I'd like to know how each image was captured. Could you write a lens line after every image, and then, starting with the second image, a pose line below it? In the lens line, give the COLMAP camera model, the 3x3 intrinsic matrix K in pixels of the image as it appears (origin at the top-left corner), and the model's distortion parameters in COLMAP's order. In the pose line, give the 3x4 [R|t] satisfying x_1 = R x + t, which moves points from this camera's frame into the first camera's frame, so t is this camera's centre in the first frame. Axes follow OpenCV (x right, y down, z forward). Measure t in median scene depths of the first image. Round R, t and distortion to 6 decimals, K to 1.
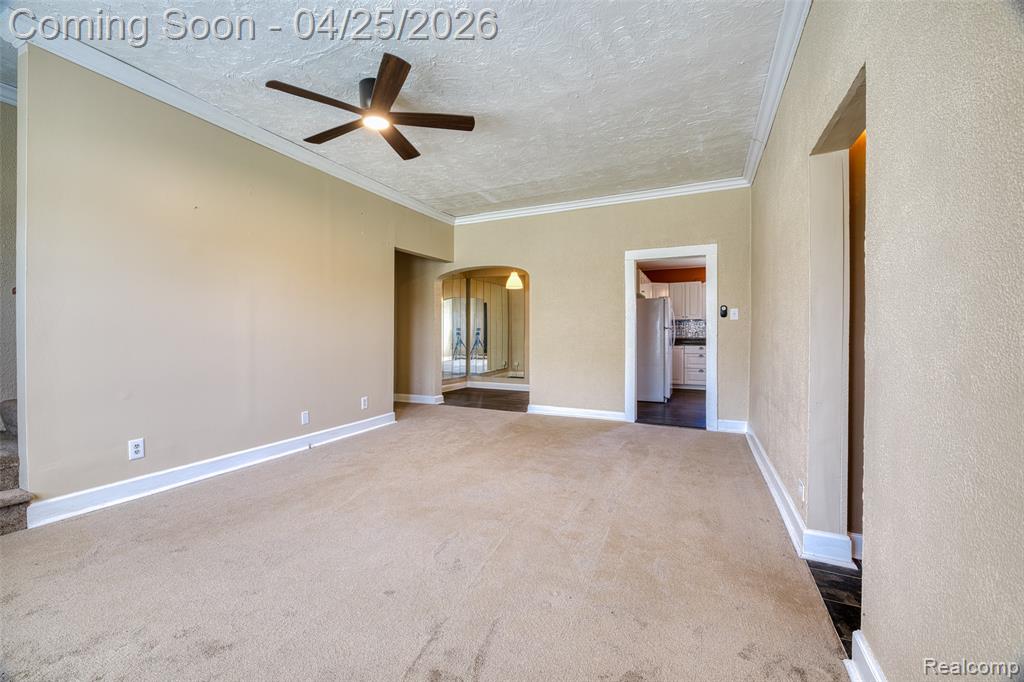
lens RADIAL K [[410.9, 0, 510.7], [0, 410.9, 332.5], [0, 0, 1]] dist [-0.023541, 0.000395]
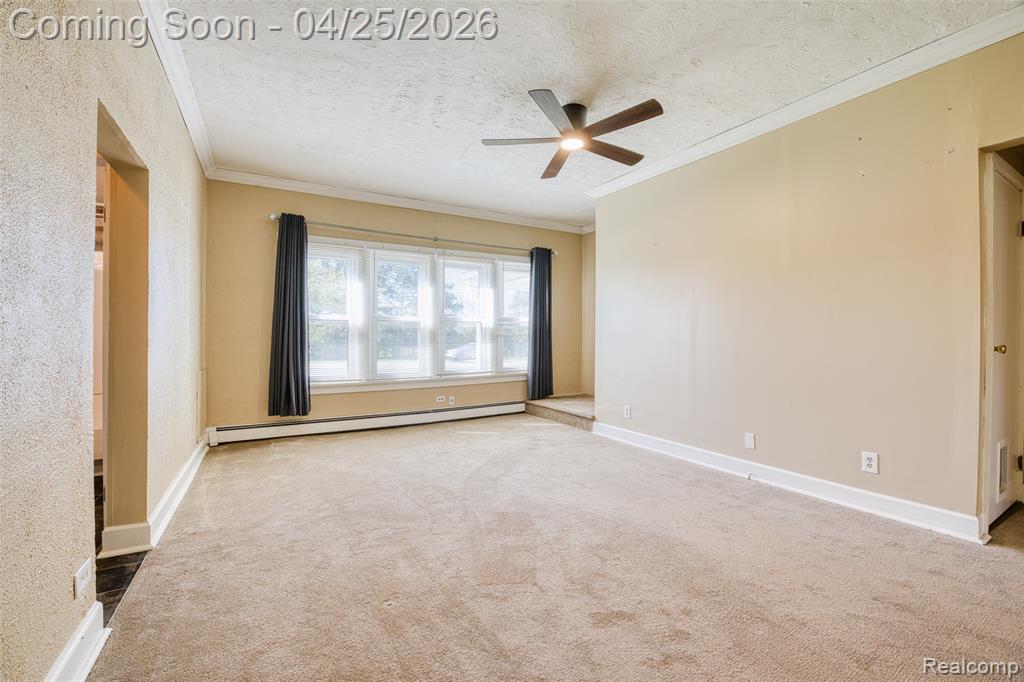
lens RADIAL K [[410.9, 0, 508.1], [0, 410.9, 341.3], [0, 0, 1]] dist [-0.023541, 0.000395]
pose [[-0.578171, -0.004226, -0.815904, 0.399769], [-0.012064, 0.999922, 0.003369, 0.004669], [0.815826, 0.011791, -0.578177, 0.910322]]
